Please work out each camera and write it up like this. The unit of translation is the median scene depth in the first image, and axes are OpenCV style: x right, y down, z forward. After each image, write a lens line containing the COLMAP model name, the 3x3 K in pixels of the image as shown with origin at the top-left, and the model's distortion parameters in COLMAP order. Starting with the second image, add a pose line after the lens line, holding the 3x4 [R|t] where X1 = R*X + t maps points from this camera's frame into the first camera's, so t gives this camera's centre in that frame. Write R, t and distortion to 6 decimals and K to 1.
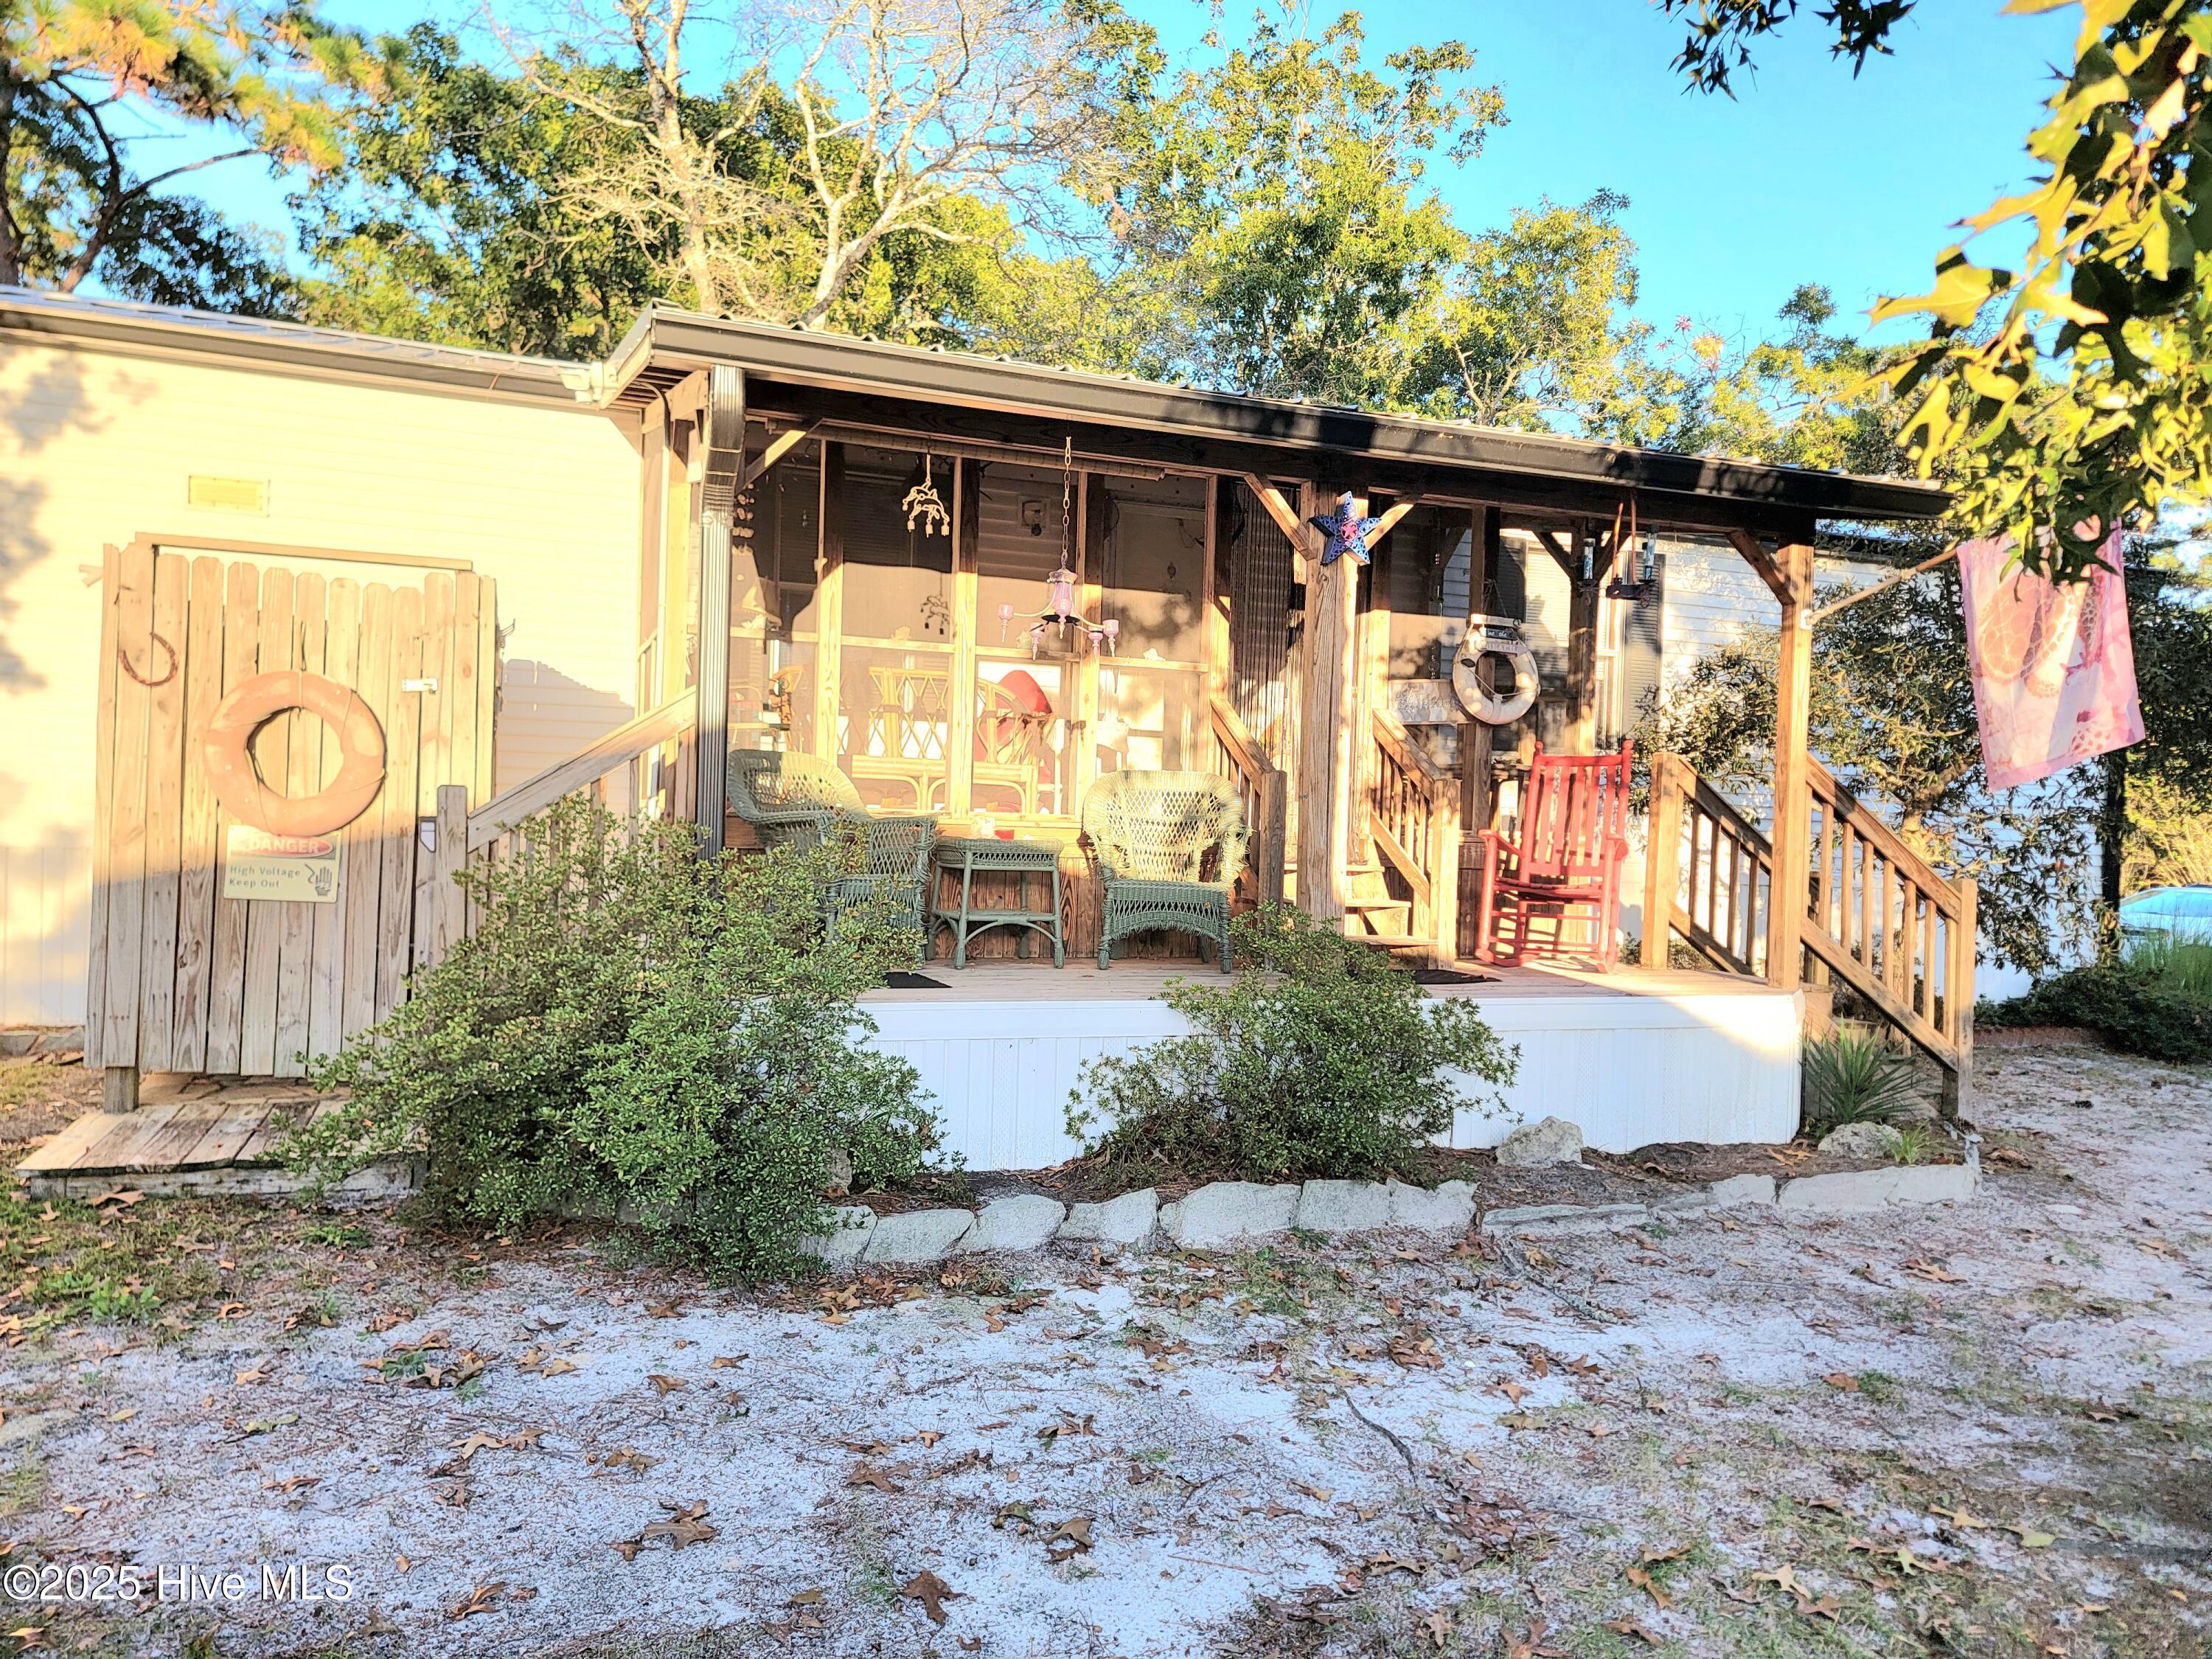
lens RADIAL K [[1552.4, 0, 1106.0], [0, 1552.4, 829.5], [0, 0, 1]] dist [0.044038, -0.000801]
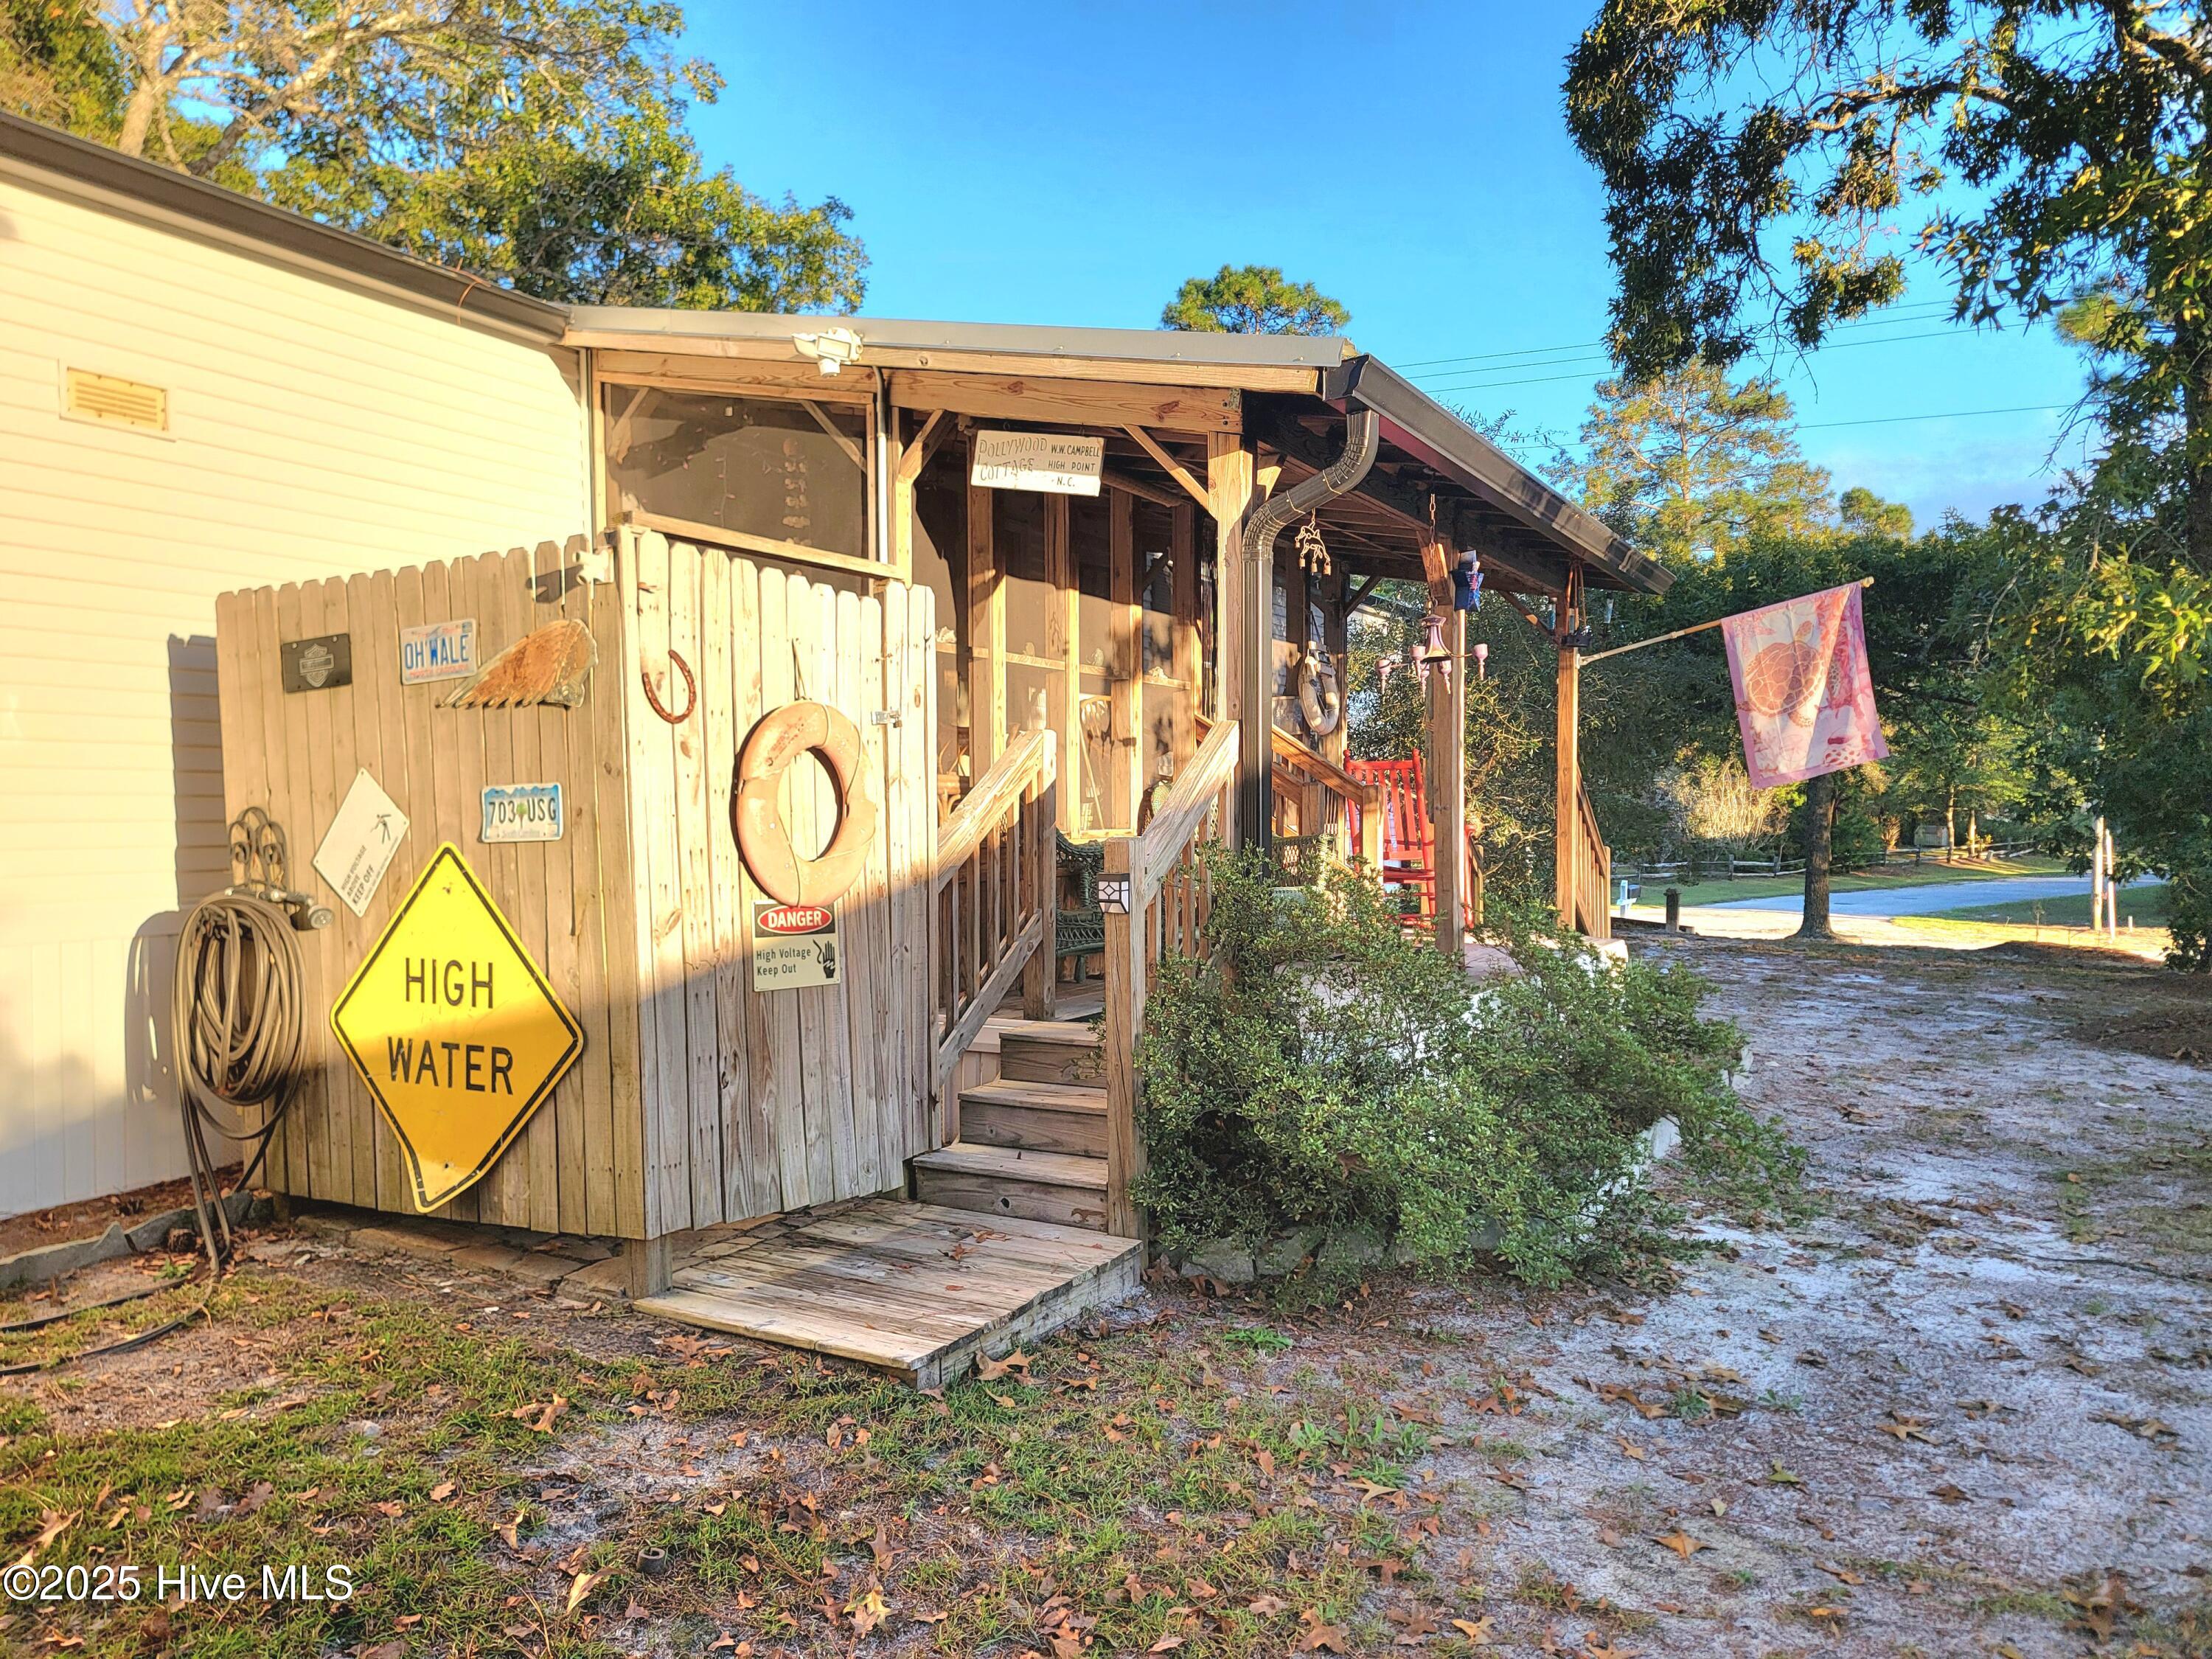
lens RADIAL K [[1545.2, 0, 1069.9], [0, 1545.2, 857.2], [0, 0, 1]] dist [0.076669, -0.060652]
pose [[0.768106, -0.055427, 0.637919, -0.938578], [0.029031, 0.998237, 0.051778, -0.059885], [-0.639664, -0.021251, 0.768361, 0.311236]]
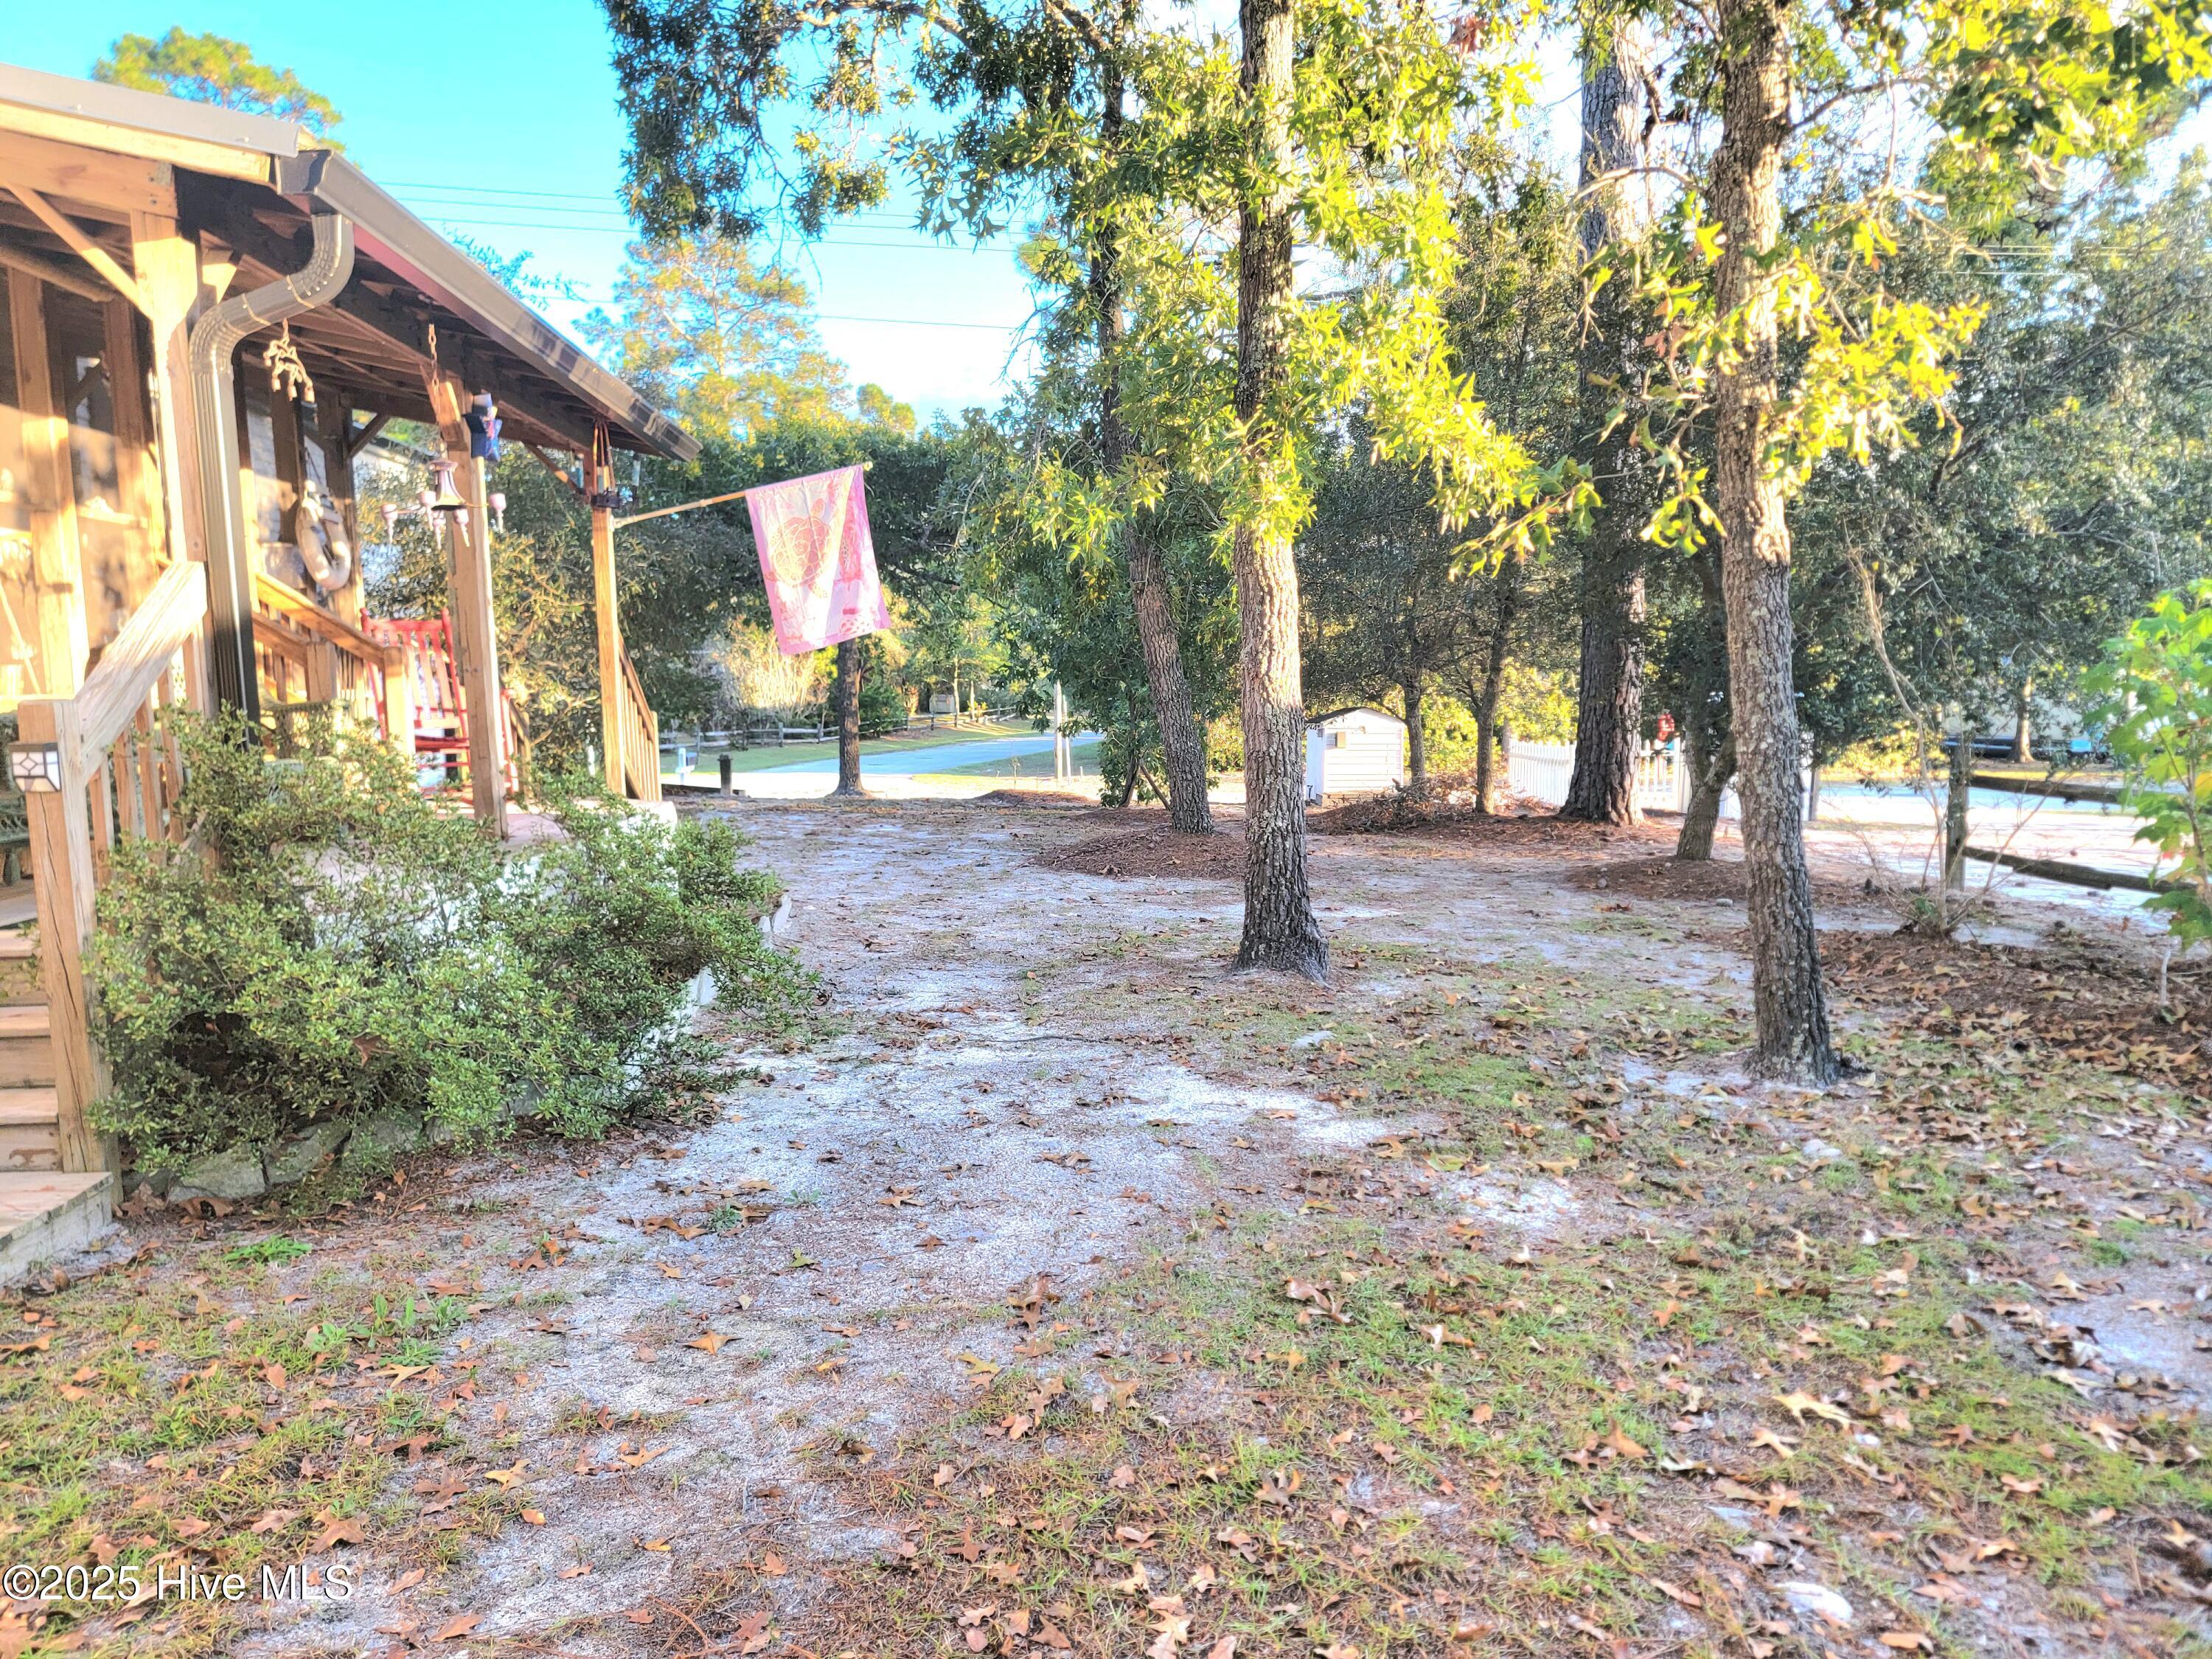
lens RADIAL K [[1538.0, 0, 1103.7], [0, 1538.0, 866.3], [0, 0, 1]] dist [0.082897, -0.081566]
pose [[0.269573, -0.152375, 0.950848, -0.929898], [0.017220, 0.988007, 0.153448, -0.051839], [-0.962826, -0.024992, 0.268963, 0.293696]]
